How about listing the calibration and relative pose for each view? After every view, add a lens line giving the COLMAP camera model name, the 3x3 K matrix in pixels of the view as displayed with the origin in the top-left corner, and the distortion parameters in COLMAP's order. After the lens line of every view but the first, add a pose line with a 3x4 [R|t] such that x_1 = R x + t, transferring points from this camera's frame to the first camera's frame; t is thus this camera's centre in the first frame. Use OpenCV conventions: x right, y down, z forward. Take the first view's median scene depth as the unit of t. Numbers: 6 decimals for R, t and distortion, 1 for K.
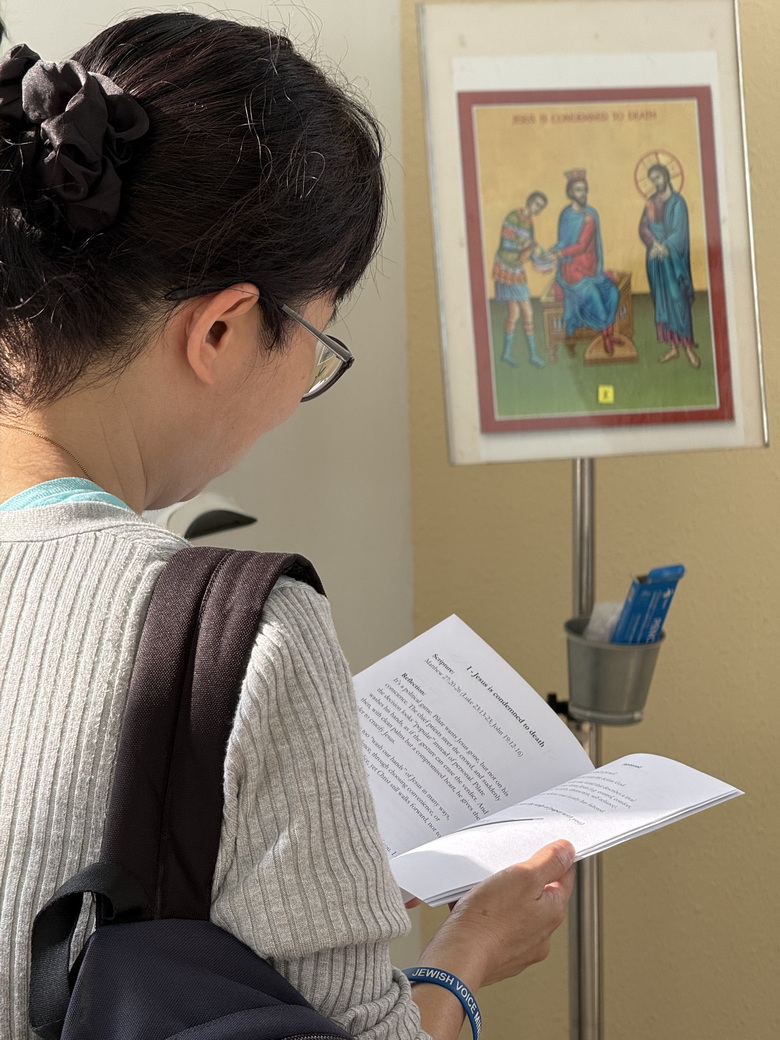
lens RADIAL K [[3637.9, 0, 389.9], [0, 3637.9, 519.9], [0, 0, 1]] dist [0.058144, 0.000000]
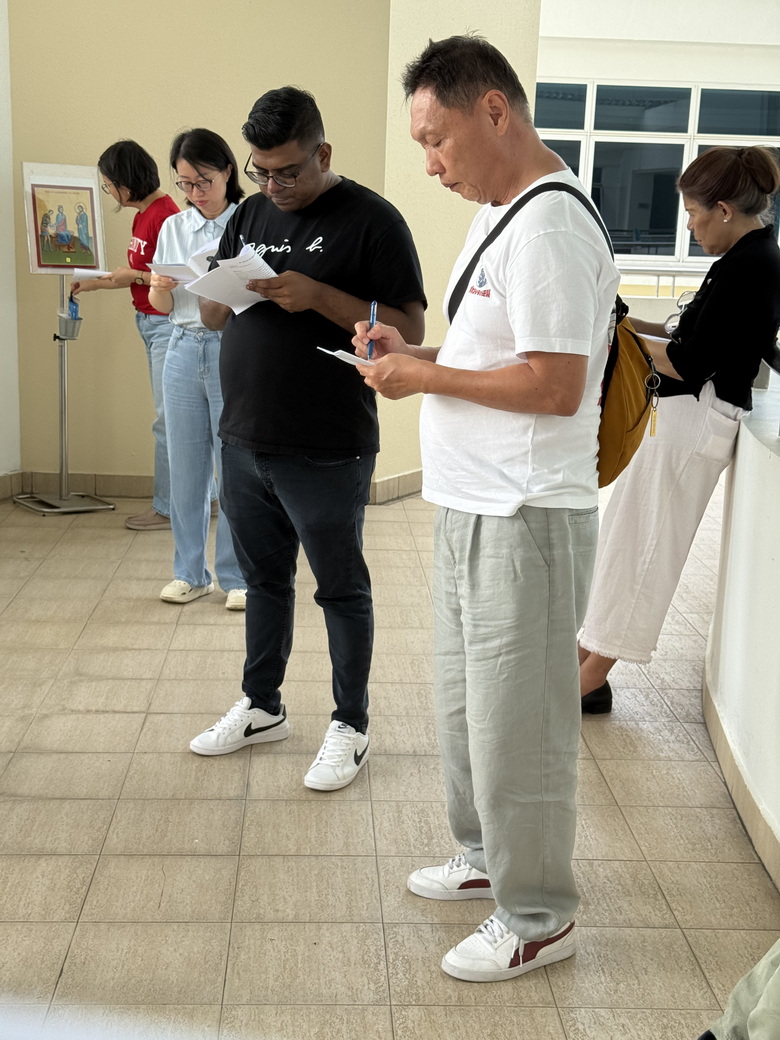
lens RADIAL K [[1457.4, 0, 390.1], [0, 1457.4, 520.6], [0, 0, 1]] dist [0.171518, 0.000000]
pose [[0.962649, -0.001052, 0.270751, -0.046587], [-0.019516, 0.997122, 0.073264, 0.136030], [-0.270048, -0.075812, 0.959858, -0.788185]]
